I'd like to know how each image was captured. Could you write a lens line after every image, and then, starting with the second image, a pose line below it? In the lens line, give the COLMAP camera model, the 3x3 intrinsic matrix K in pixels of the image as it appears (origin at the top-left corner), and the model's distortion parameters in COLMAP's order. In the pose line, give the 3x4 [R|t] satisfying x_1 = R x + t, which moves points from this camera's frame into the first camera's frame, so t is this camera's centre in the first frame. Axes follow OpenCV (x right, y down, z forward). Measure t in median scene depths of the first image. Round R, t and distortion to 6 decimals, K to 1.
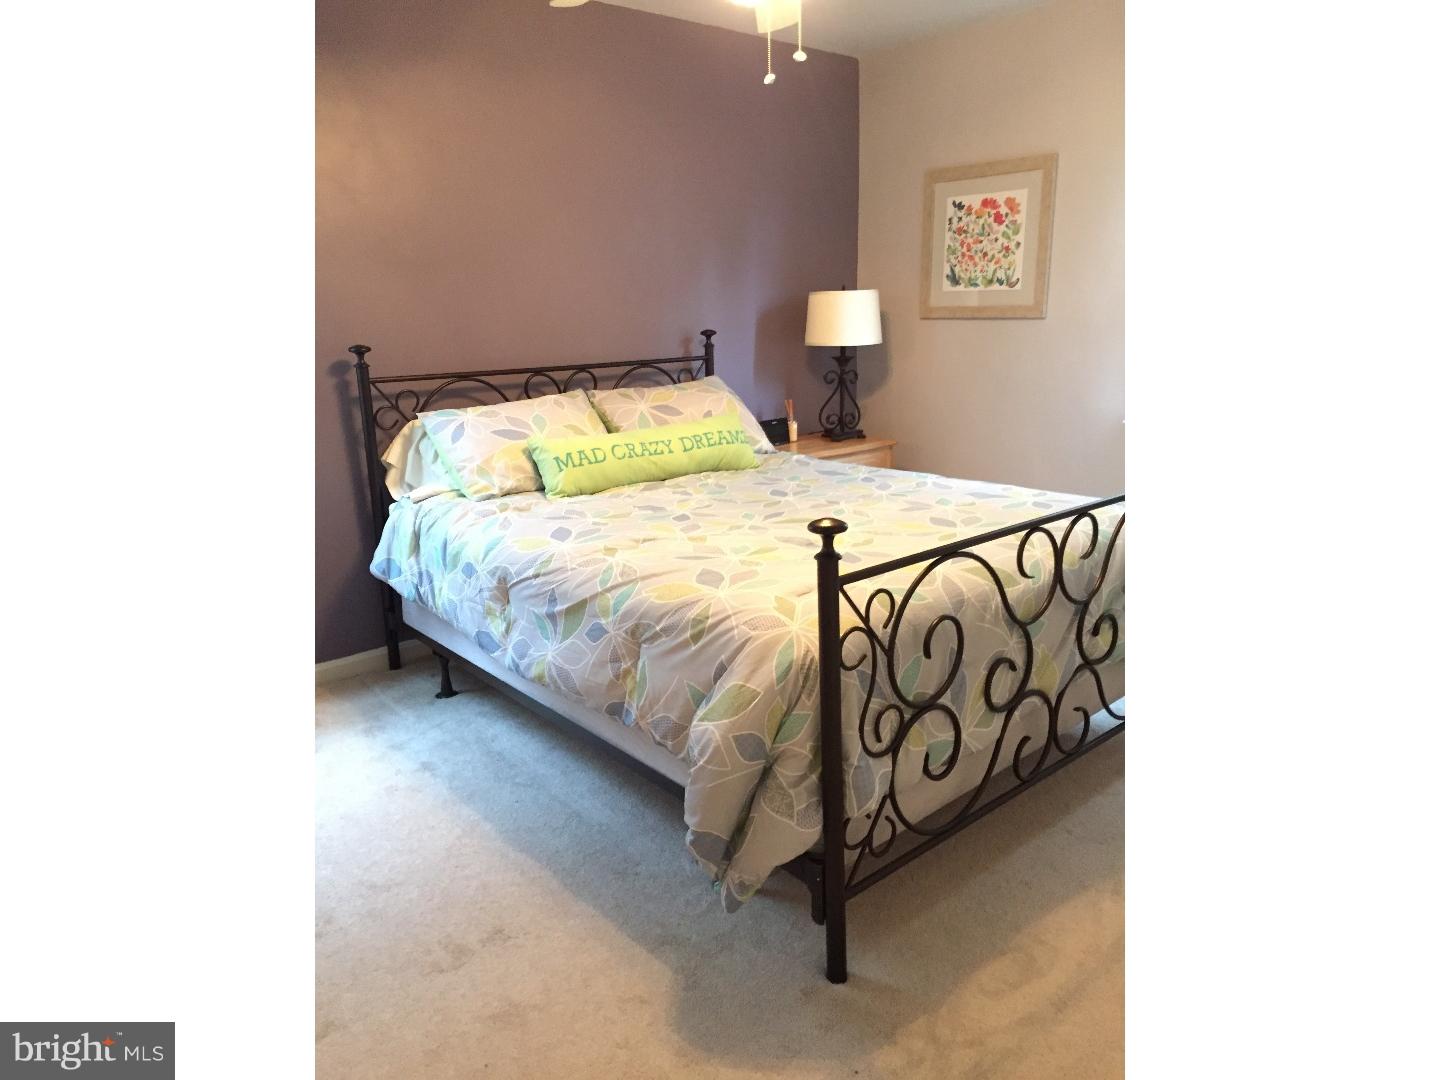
lens RADIAL K [[915.5, 0, 725.3], [0, 915.5, 542.5], [0, 0, 1]] dist [0.027092, -0.038277]
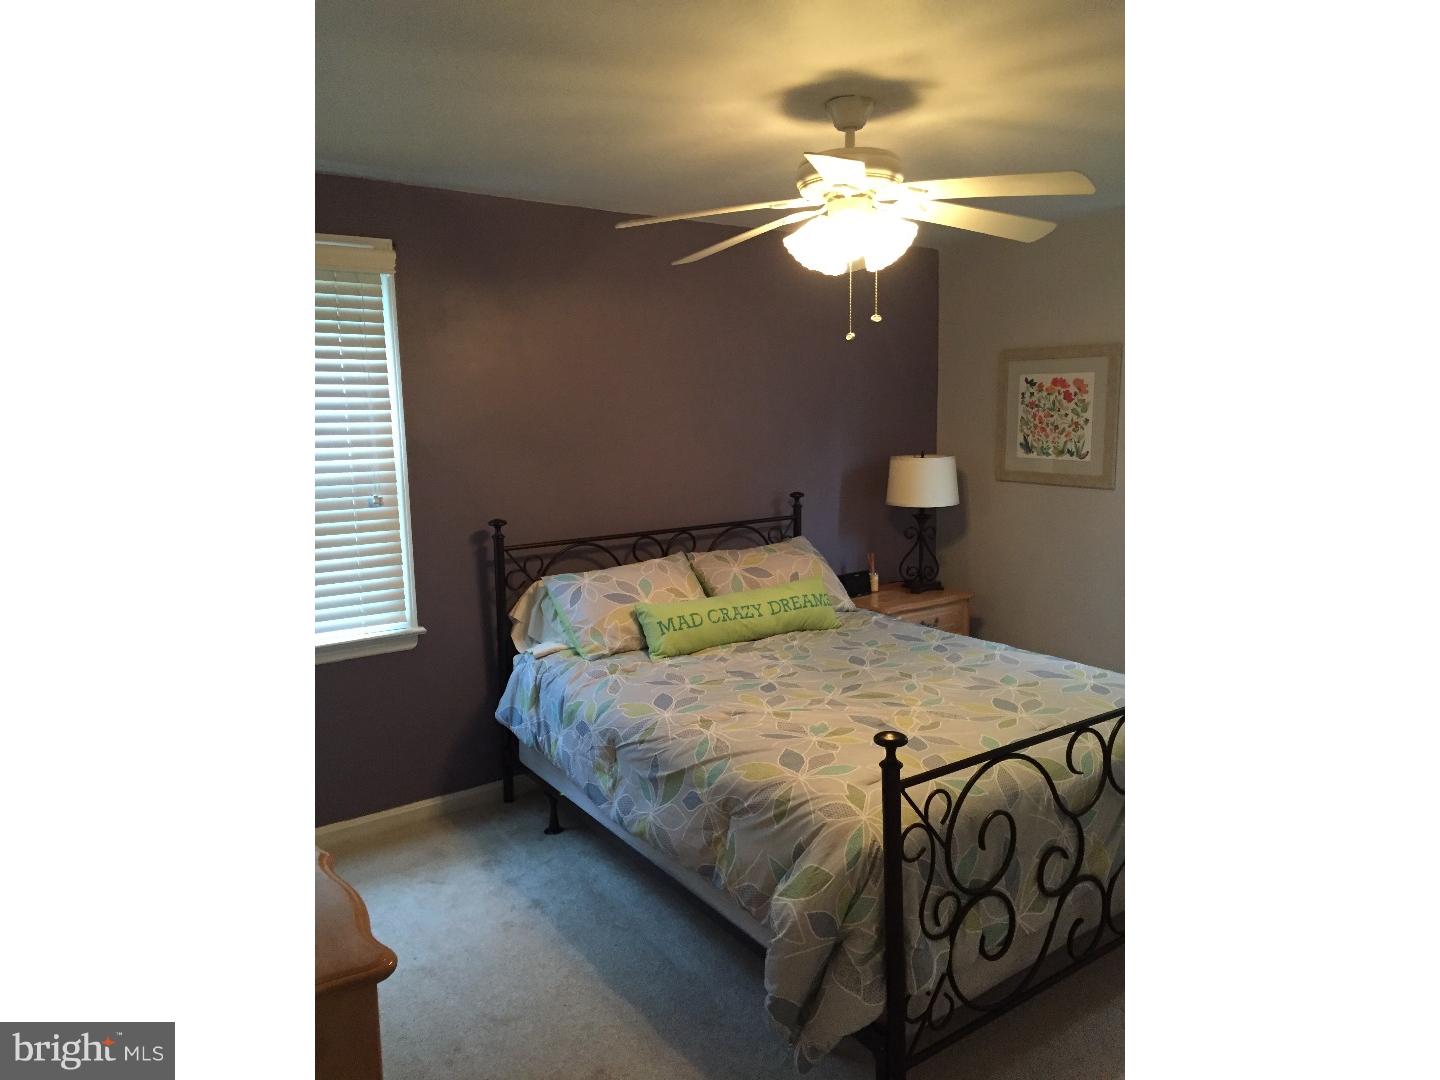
lens RADIAL K [[915.5, 0, 716.3], [0, 915.5, 531.8], [0, 0, 1]] dist [0.027092, -0.038277]
pose [[0.994134, 0.019361, -0.106406, 0.004778], [-0.031409, 0.993128, -0.112743, -0.090840], [0.103492, 0.115423, 0.987910, -0.148026]]
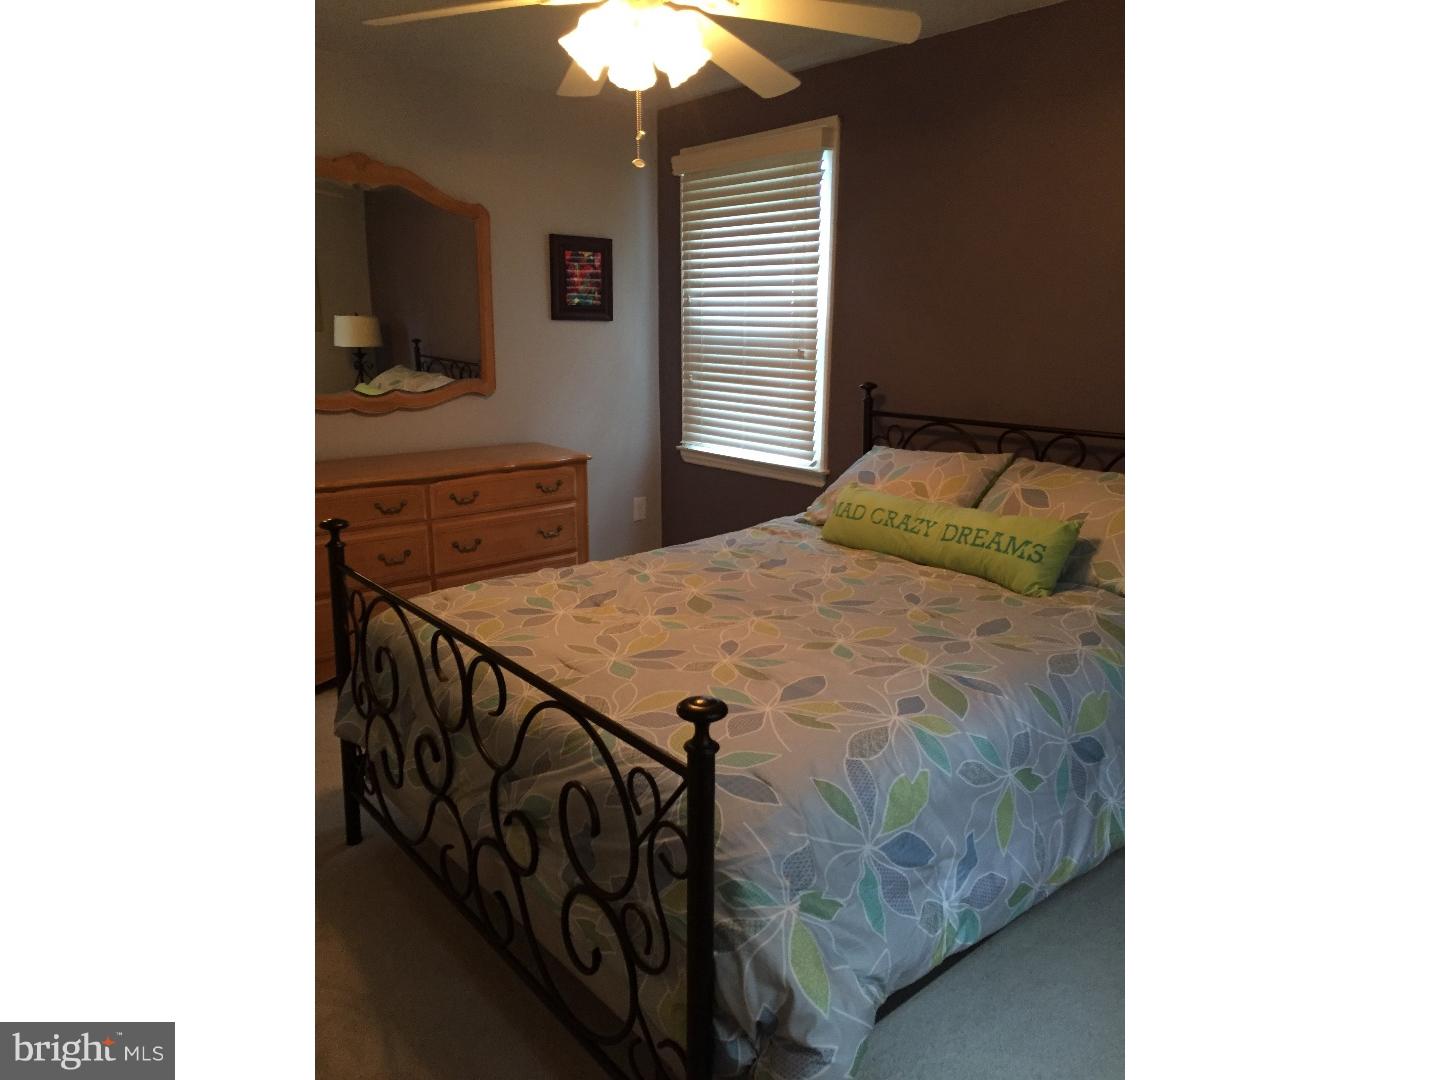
lens RADIAL K [[915.5, 0, 722.8], [0, 915.5, 538.3], [0, 0, 1]] dist [0.027092, -0.038277]
pose [[0.006727, 0.261033, -0.965306, 0.982155], [-0.248638, 0.935449, 0.251226, -0.334765], [0.968573, 0.238322, 0.071195, 0.939157]]
